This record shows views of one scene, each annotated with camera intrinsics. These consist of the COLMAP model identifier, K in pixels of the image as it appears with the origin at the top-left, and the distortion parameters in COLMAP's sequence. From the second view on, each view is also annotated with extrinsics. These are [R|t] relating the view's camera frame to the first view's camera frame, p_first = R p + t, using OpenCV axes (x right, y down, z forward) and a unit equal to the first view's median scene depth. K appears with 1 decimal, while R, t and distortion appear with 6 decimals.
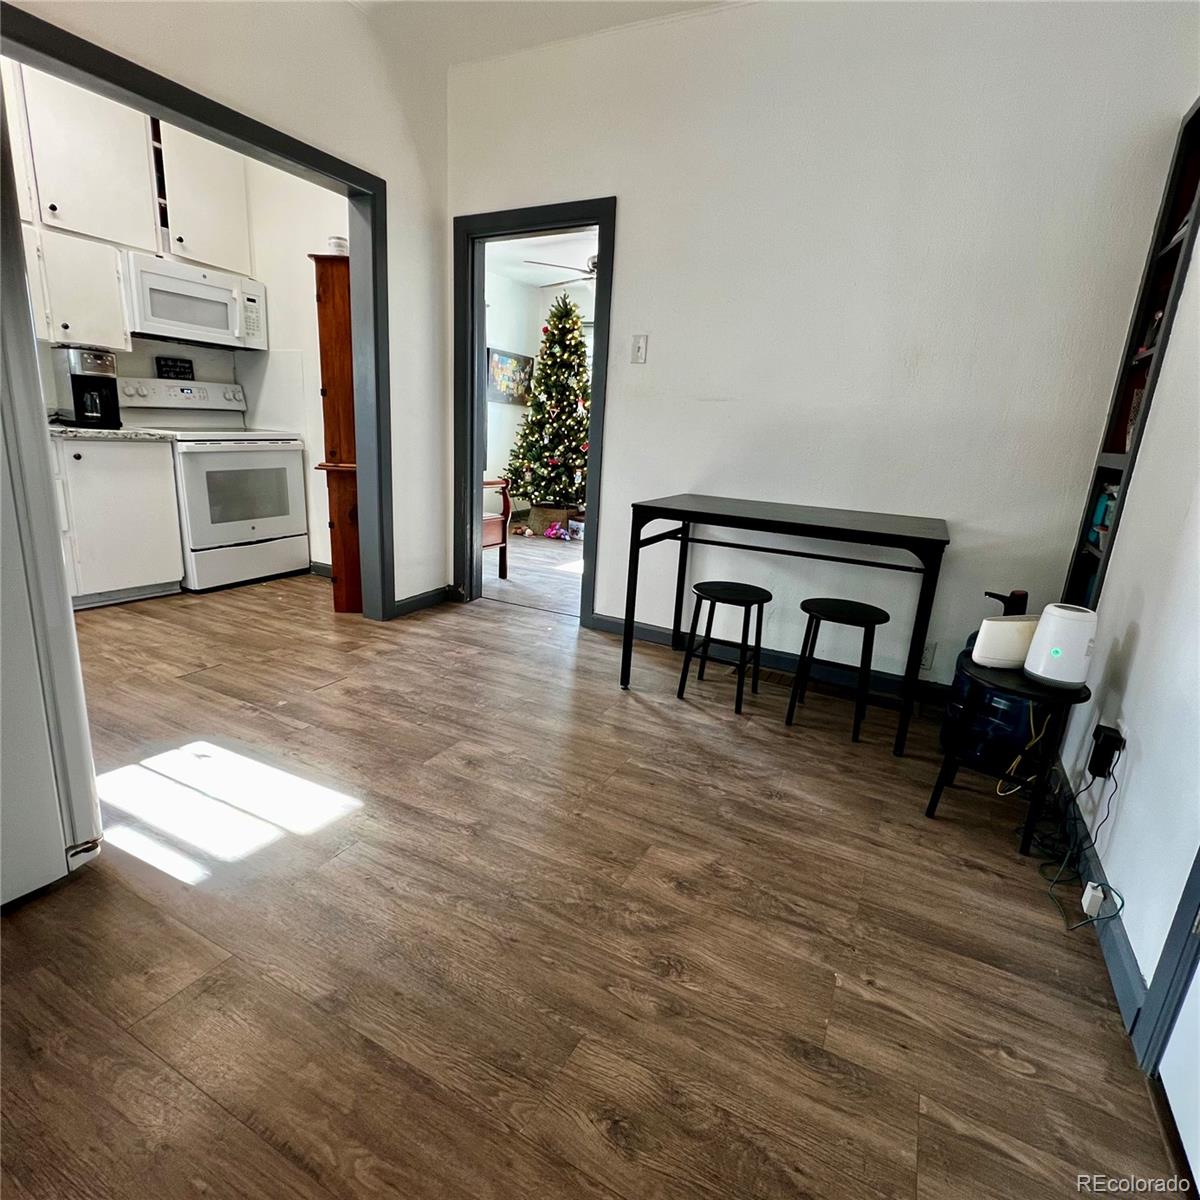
lens RADIAL K [[648.3, 0, 601.8], [0, 648.3, 595.7], [0, 0, 1]] dist [0.005087, -0.000384]
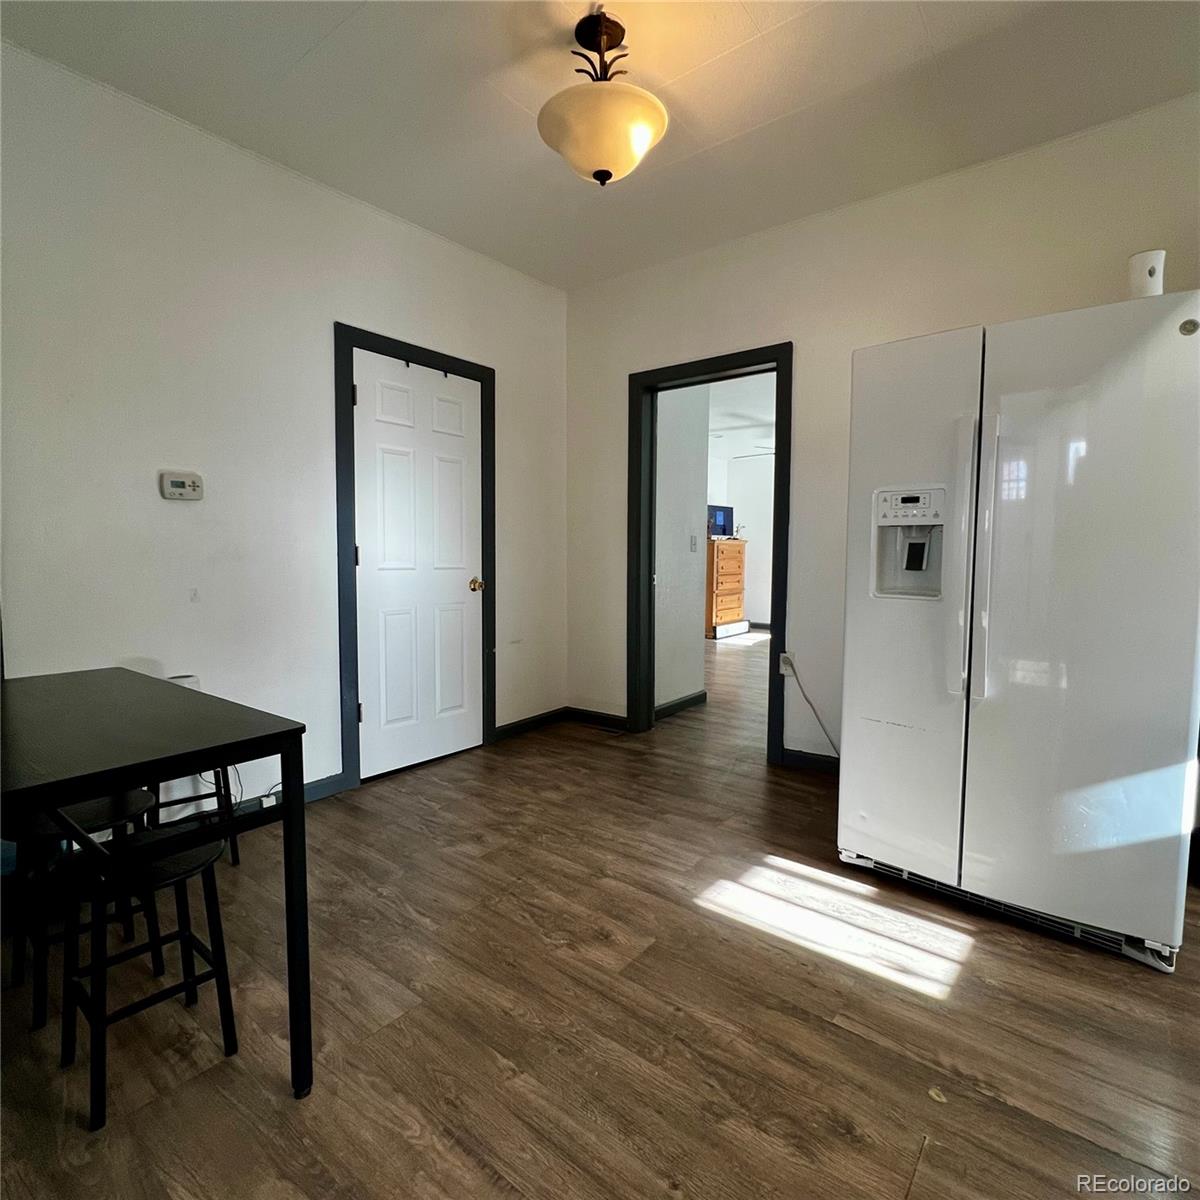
lens RADIAL K [[648.3, 0, 608.1], [0, 648.3, 600.9], [0, 0, 1]] dist [0.005087, -0.000384]
pose [[-0.981794, -0.072916, 0.175396, -0.277499], [-0.011195, 0.943993, 0.329776, -0.416878], [-0.189619, 0.321808, -0.927623, 1.419226]]
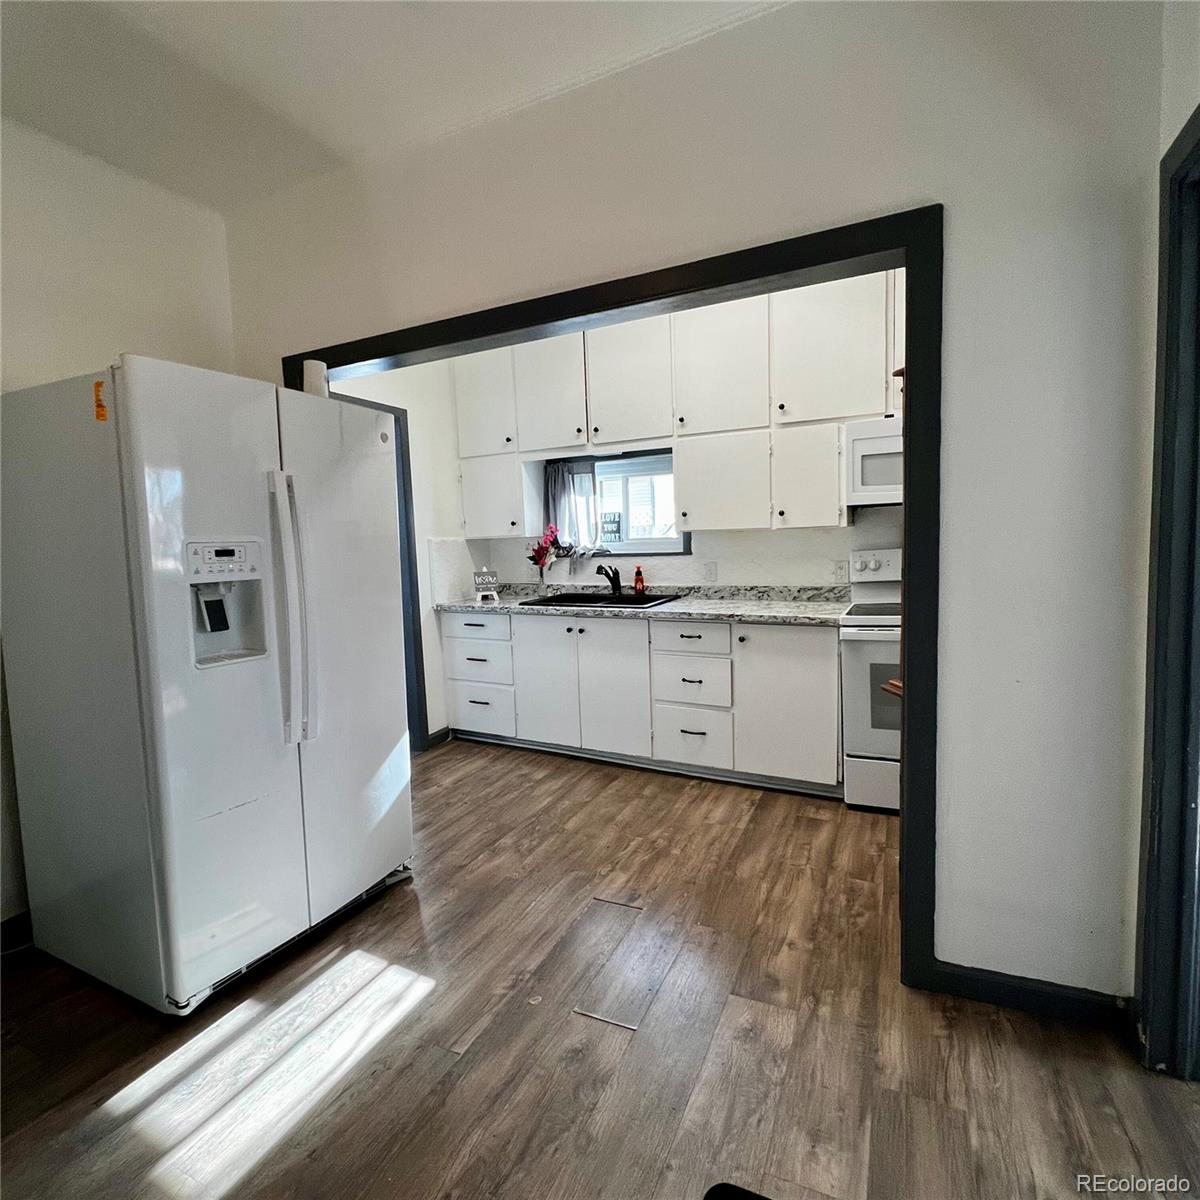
lens RADIAL K [[648.3, 0, 605.7], [0, 648.3, 597.1], [0, 0, 1]] dist [0.005087, -0.000384]
pose [[0.048029, 0.032263, -0.998325, 0.253217], [-0.210565, 0.977344, 0.021455, -0.327406], [0.976399, 0.209182, 0.053735, 0.927795]]
